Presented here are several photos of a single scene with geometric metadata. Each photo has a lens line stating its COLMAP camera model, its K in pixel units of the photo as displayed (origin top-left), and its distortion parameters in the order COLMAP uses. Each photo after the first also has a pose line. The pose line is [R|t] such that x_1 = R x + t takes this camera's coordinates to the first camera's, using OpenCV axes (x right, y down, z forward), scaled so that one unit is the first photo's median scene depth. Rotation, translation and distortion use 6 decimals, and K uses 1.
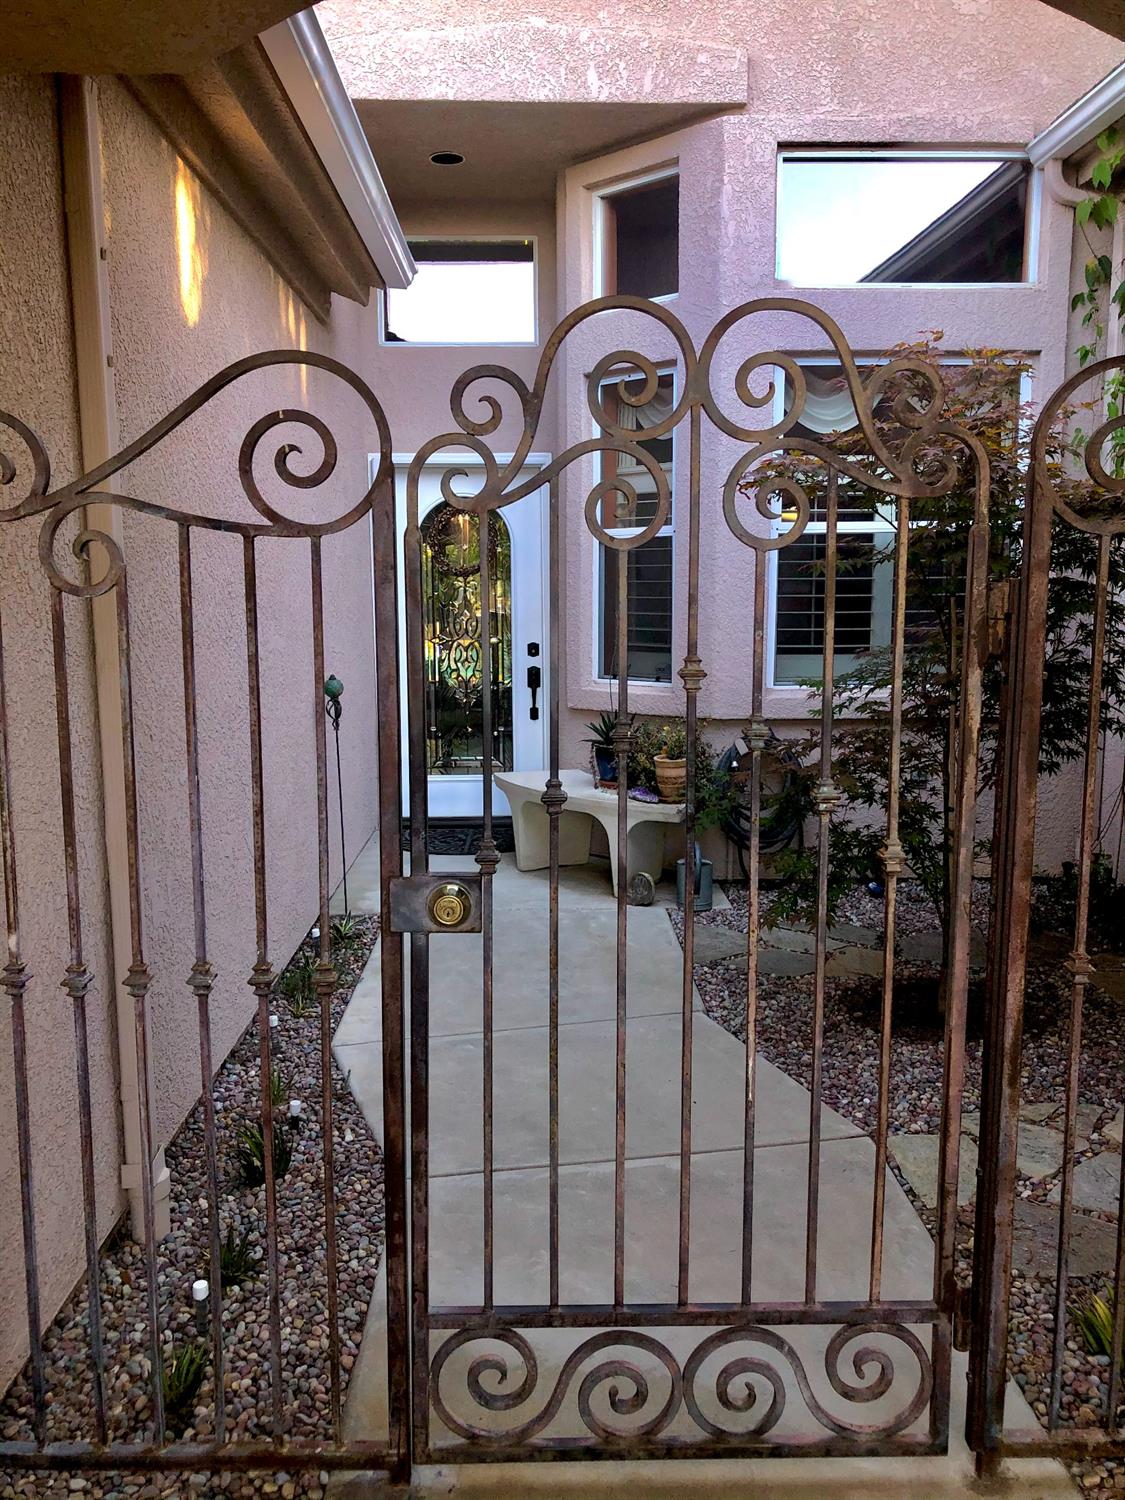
lens RADIAL K [[1243.0, 0, 562.5], [0, 1243.0, 750.0], [0, 0, 1]] dist [0.111353, -0.196380]
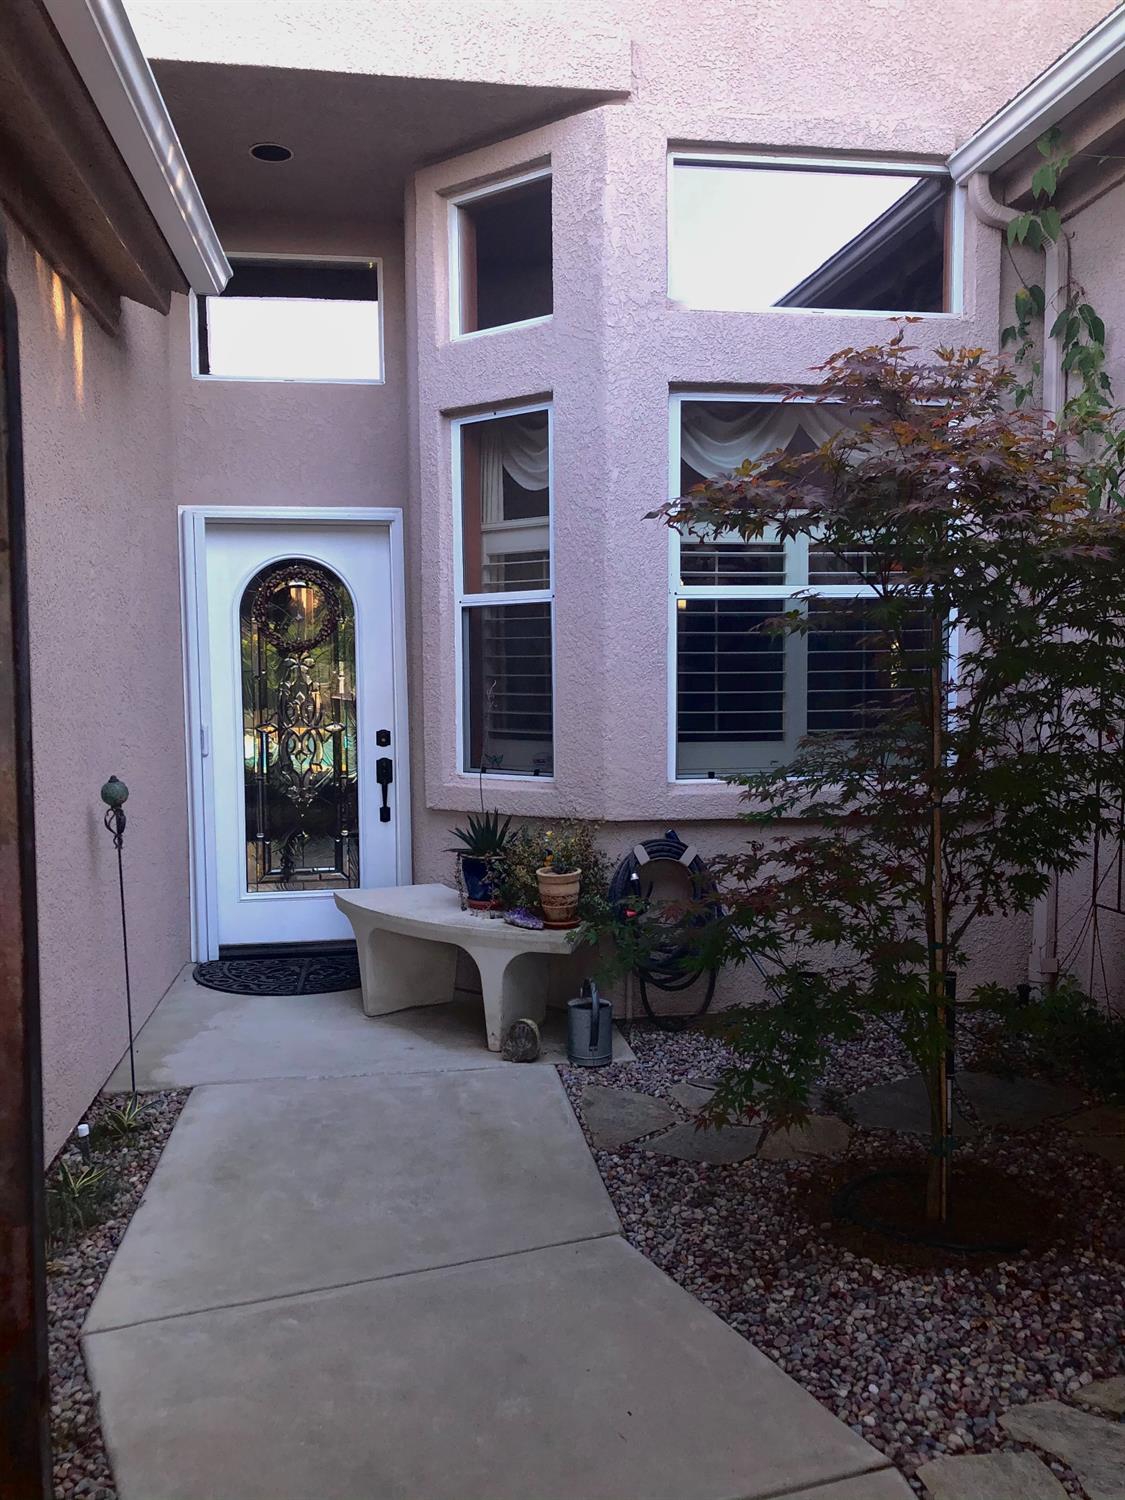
lens RADIAL K [[1243.0, 0, 562.5], [0, 1243.0, 750.0], [0, 0, 1]] dist [0.111353, -0.196380]
pose [[0.992895, -0.010916, 0.118490, -0.003991], [0.018968, 0.997570, -0.067042, -0.018039], [-0.117470, 0.068814, 0.990689, 0.198096]]
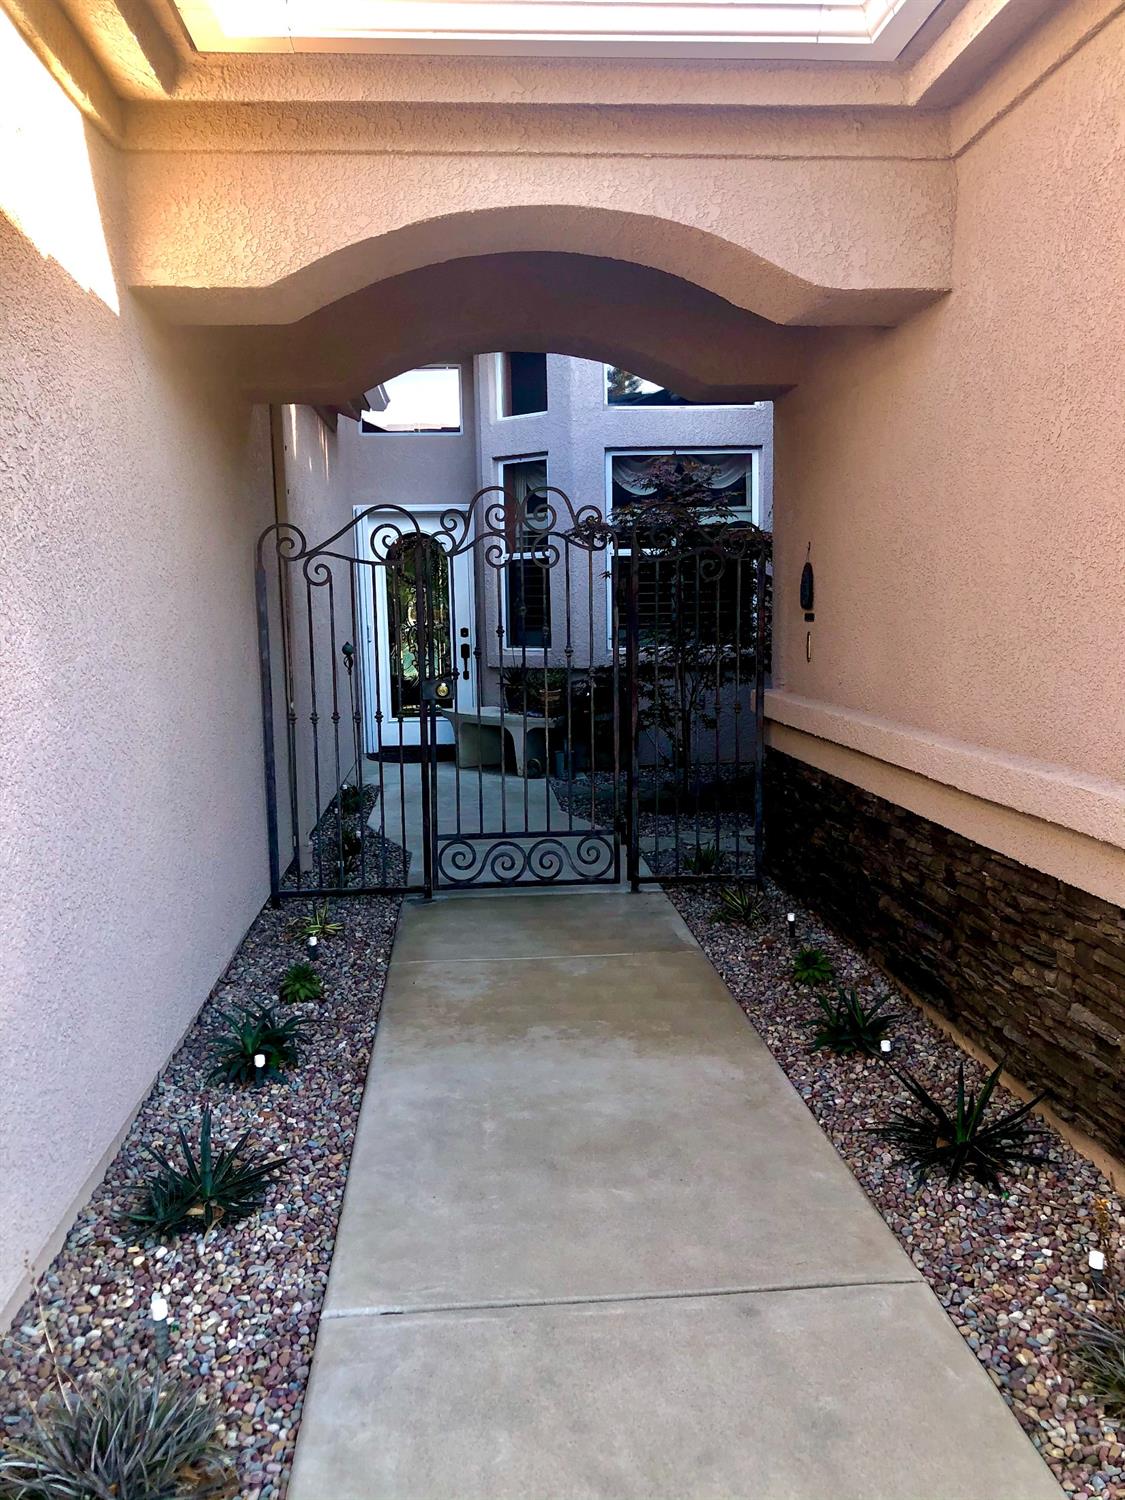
lens RADIAL K [[1243.0, 0, 562.5], [0, 1243.0, 750.0], [0, 0, 1]] dist [0.111353, -0.196380]
pose [[0.998100, -0.022519, 0.057353, 0.006869], [0.023129, 0.999682, -0.009999, 0.102796], [-0.057109, 0.011306, 0.998304, -0.660794]]
